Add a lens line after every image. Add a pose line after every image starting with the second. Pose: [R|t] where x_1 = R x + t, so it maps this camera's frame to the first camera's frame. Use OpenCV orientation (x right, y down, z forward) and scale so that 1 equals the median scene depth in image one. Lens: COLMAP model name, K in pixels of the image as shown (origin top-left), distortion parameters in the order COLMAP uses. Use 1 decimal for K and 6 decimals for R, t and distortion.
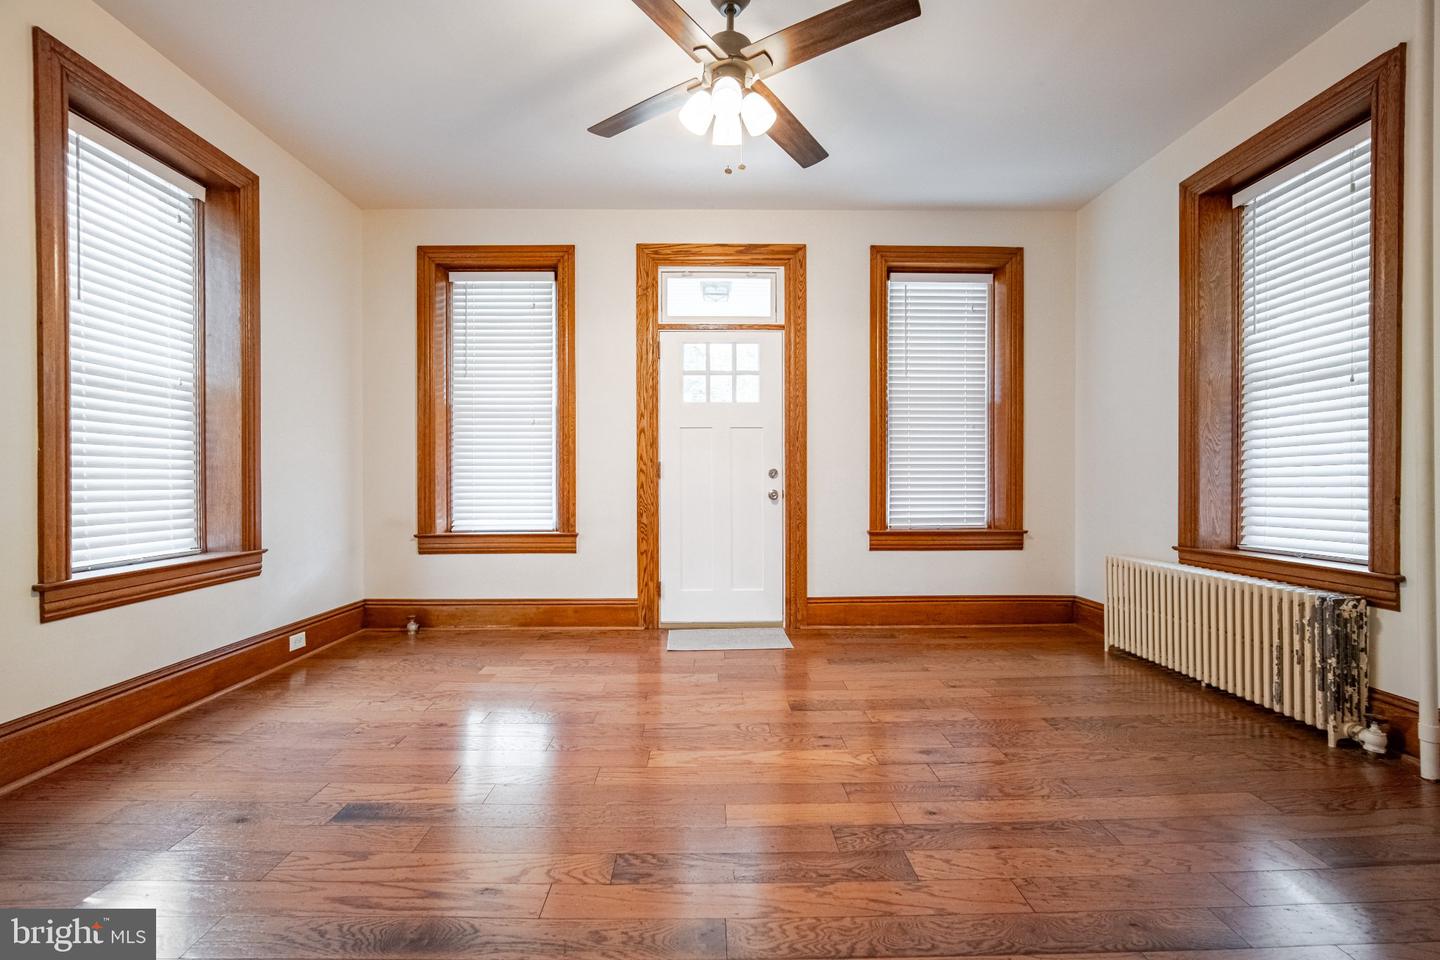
lens RADIAL K [[636.7, 0, 693.0], [0, 636.7, 474.9], [0, 0, 1]] dist [-0.007638, 0.002361]
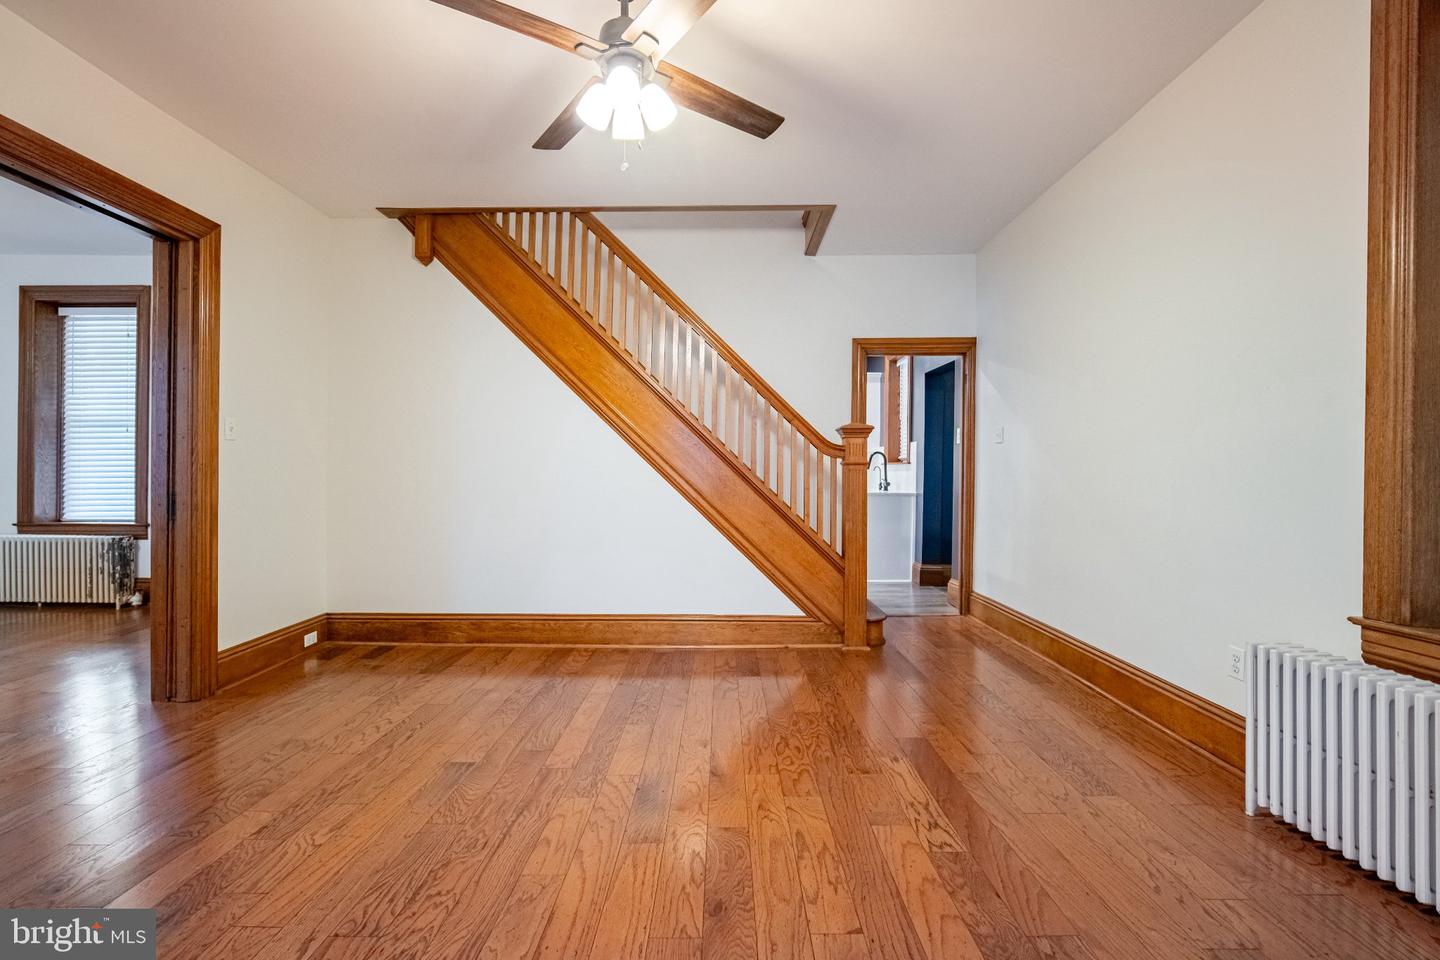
lens RADIAL K [[636.7, 0, 726.8], [0, 636.7, 471.5], [0, 0, 1]] dist [-0.007638, 0.002361]
pose [[0.000223, -0.005898, 0.999983, -0.879433], [-0.008641, 0.999945, 0.005899, -0.040926], [-0.999963, -0.008642, 0.000172, -0.819534]]
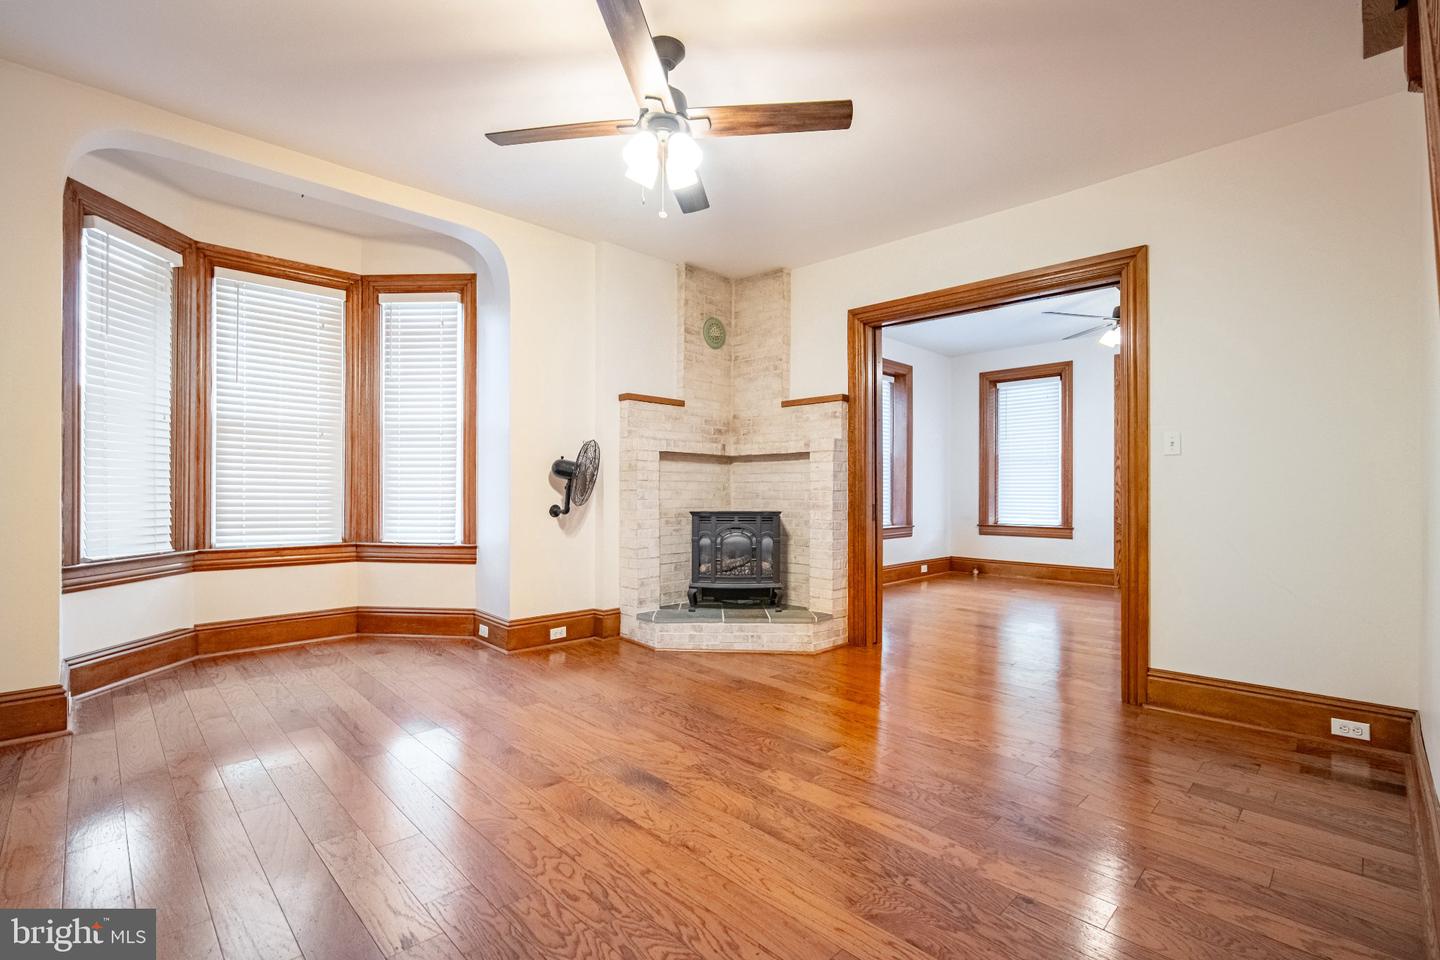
lens RADIAL K [[636.7, 0, 684.1], [0, 636.7, 501.8], [0, 0, 1]] dist [-0.007638, 0.002361]
pose [[0.678562, 0.011209, -0.734457, 0.476003], [-0.001722, 0.999905, 0.013669, -0.000085], [0.734541, -0.008011, 0.678517, -1.222378]]
